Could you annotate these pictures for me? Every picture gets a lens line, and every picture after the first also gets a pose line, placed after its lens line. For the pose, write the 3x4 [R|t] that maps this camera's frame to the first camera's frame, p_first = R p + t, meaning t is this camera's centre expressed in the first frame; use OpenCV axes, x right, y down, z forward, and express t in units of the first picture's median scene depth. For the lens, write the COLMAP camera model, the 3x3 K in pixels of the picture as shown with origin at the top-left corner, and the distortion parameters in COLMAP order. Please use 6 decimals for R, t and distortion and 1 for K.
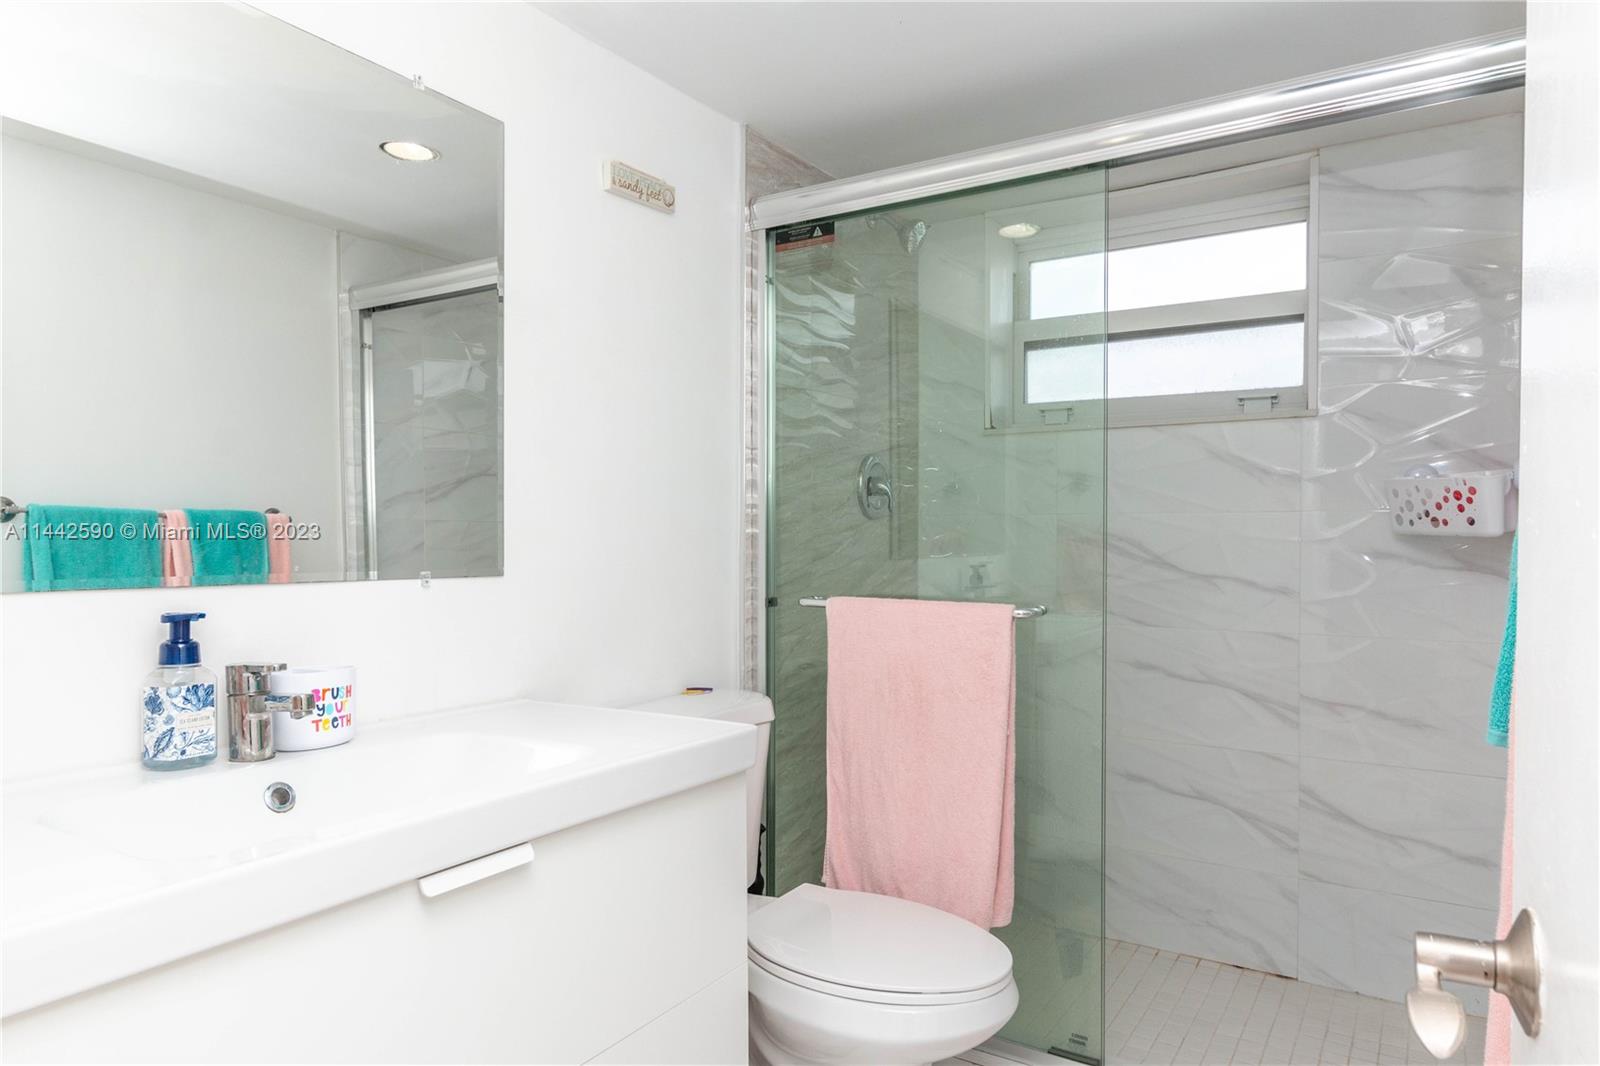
lens RADIAL K [[950.9, 0, 803.0], [0, 950.9, 584.5], [0, 0, 1]] dist [-0.004630, 0.000584]
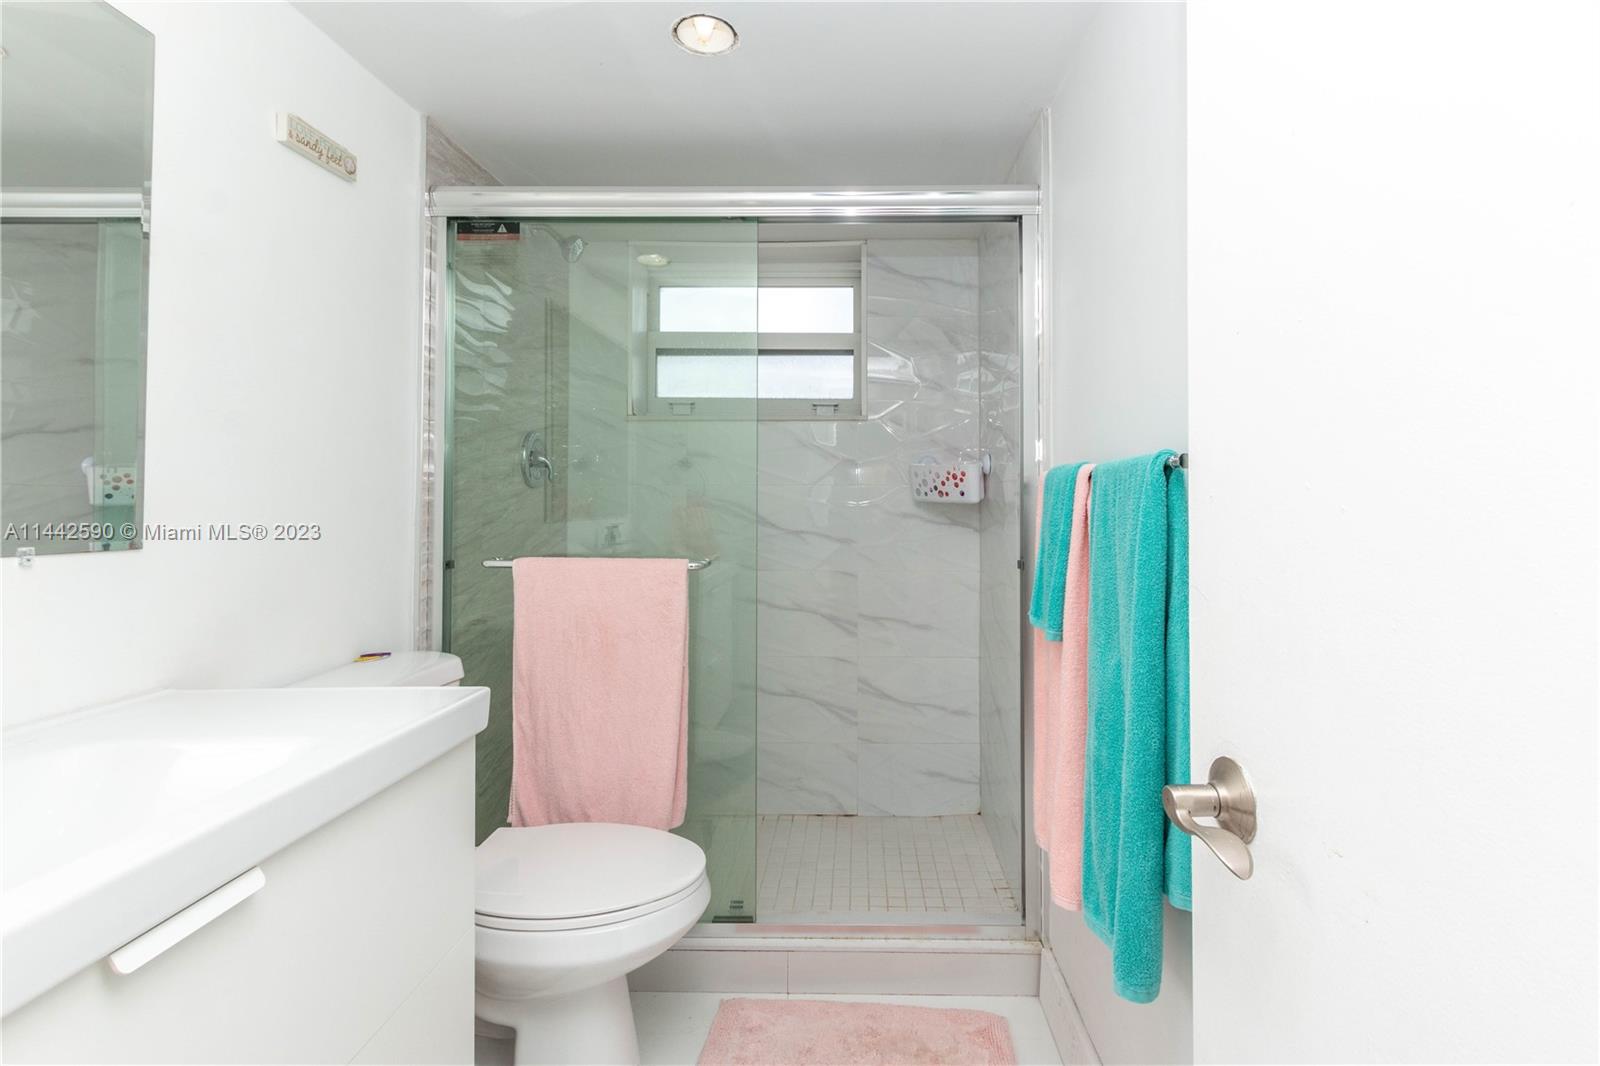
lens RADIAL K [[726.8, 0, 801.9], [0, 726.8, 508.0], [0, 0, 1]] dist [0.002111, -0.000209]
pose [[0.857682, -0.003708, 0.514166, -0.114196], [0.025033, 0.999089, -0.034551, -0.007188], [-0.513570, 0.042505, 0.856994, 0.100788]]
